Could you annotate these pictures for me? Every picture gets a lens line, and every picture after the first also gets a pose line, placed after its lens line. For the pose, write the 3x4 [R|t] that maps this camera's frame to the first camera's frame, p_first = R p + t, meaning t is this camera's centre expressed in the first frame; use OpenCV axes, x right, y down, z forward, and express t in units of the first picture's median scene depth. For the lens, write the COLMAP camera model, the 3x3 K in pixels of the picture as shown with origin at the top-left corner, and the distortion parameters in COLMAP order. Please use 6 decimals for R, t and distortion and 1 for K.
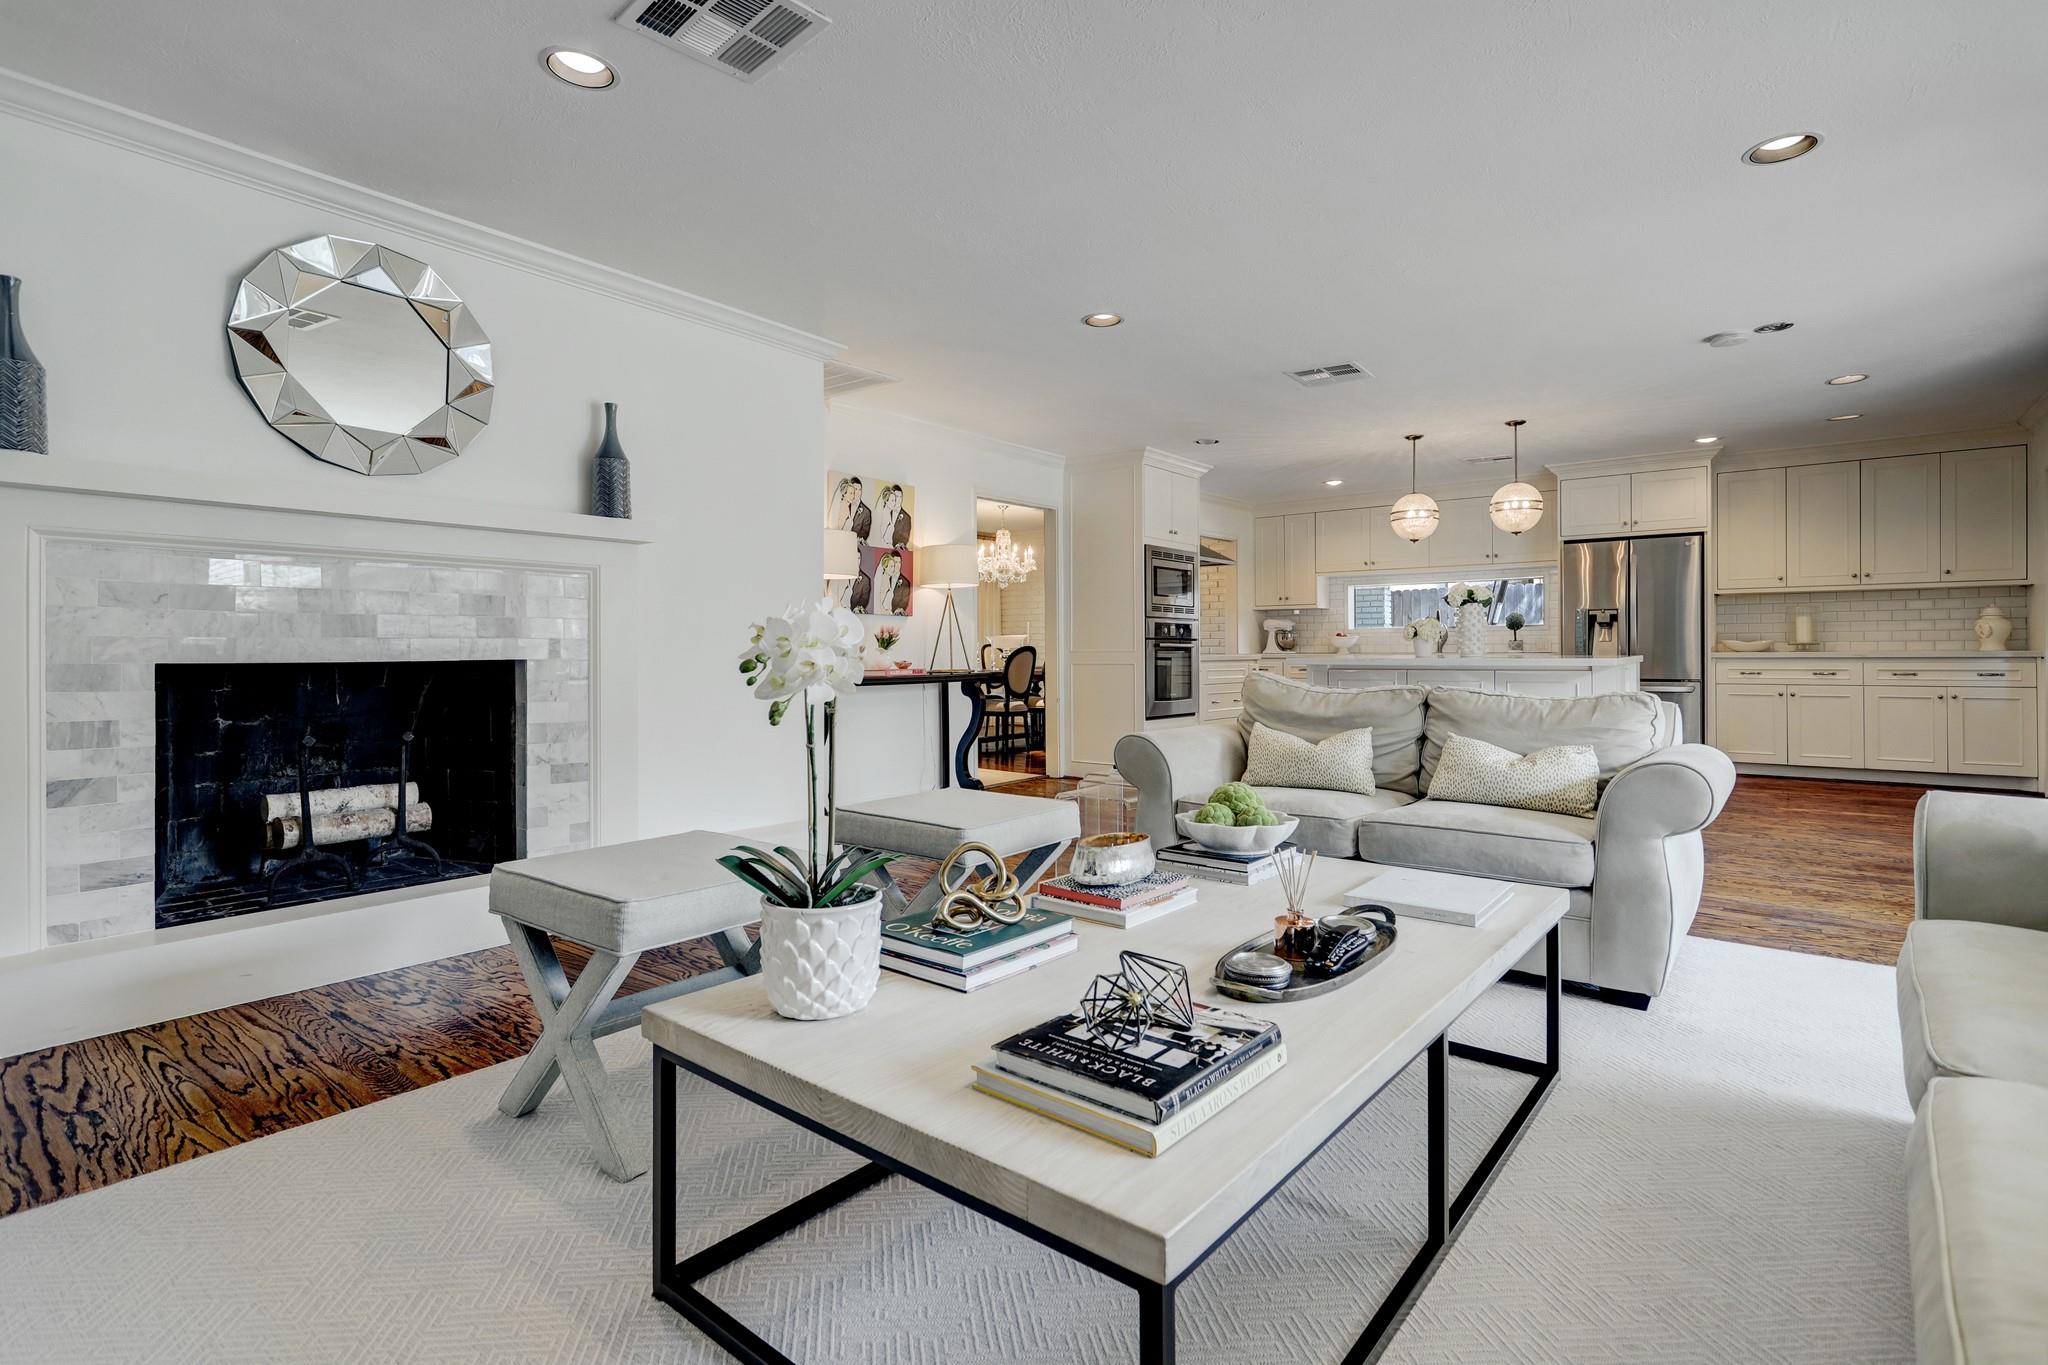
lens RADIAL K [[993.4, 0, 1024.4], [0, 993.4, 663.2], [0, 0, 1]] dist [-0.006802, 0.004196]
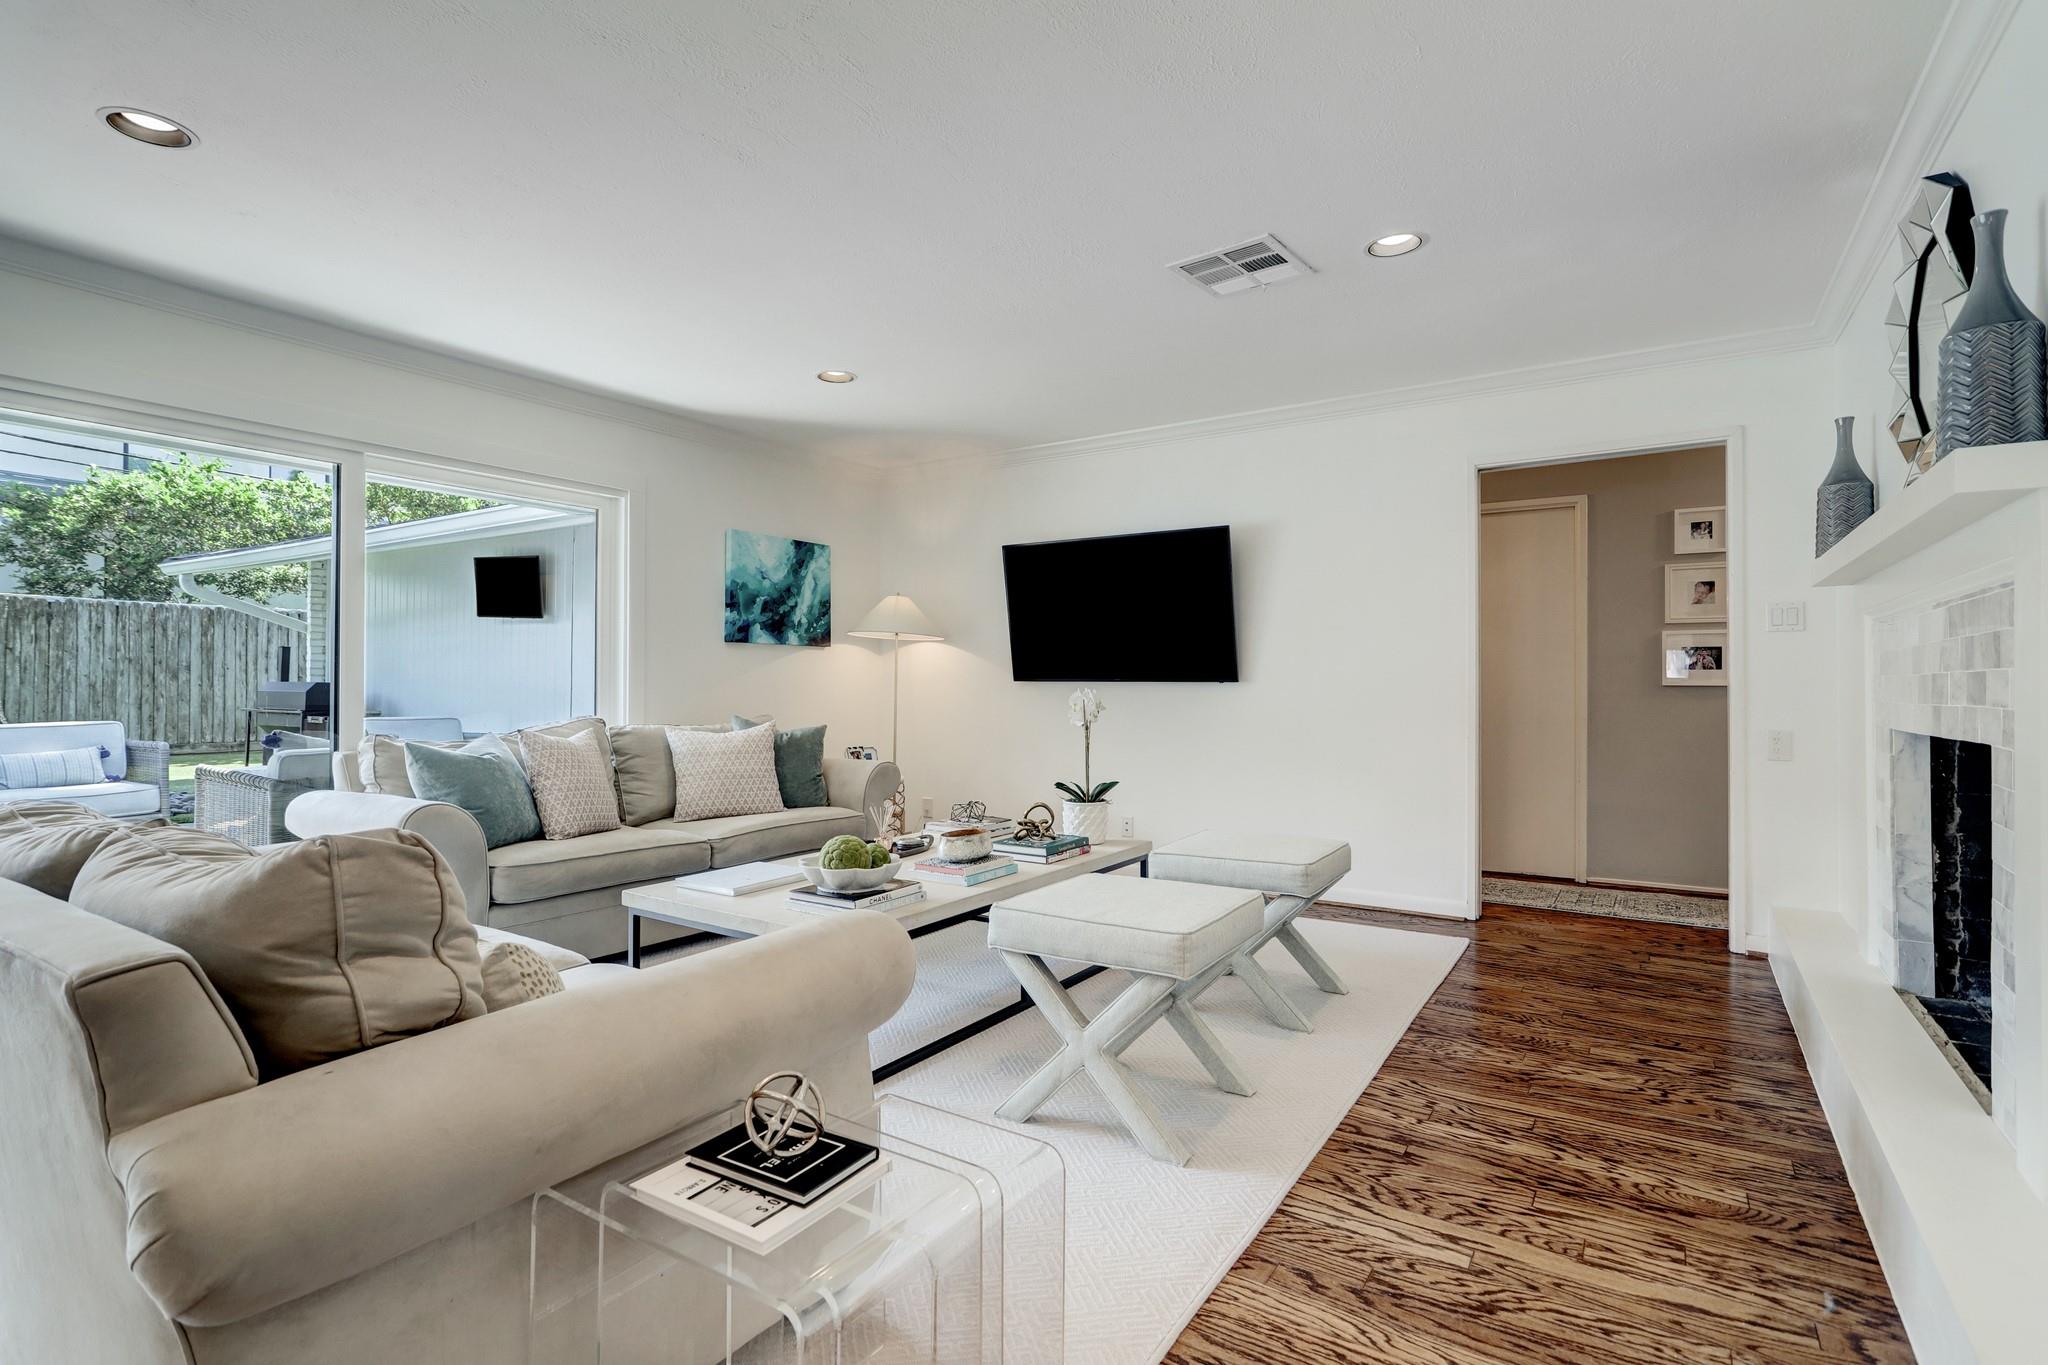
lens RADIAL K [[993.4, 0, 1028.2], [0, 993.4, 678.8], [0, 0, 1]] dist [-0.006802, 0.004196]
pose [[-0.995288, 0.000573, -0.096963, 0.043266], [0.000004, 0.999983, 0.005872, -0.020910], [0.096964, 0.005844, -0.995271, 0.725648]]
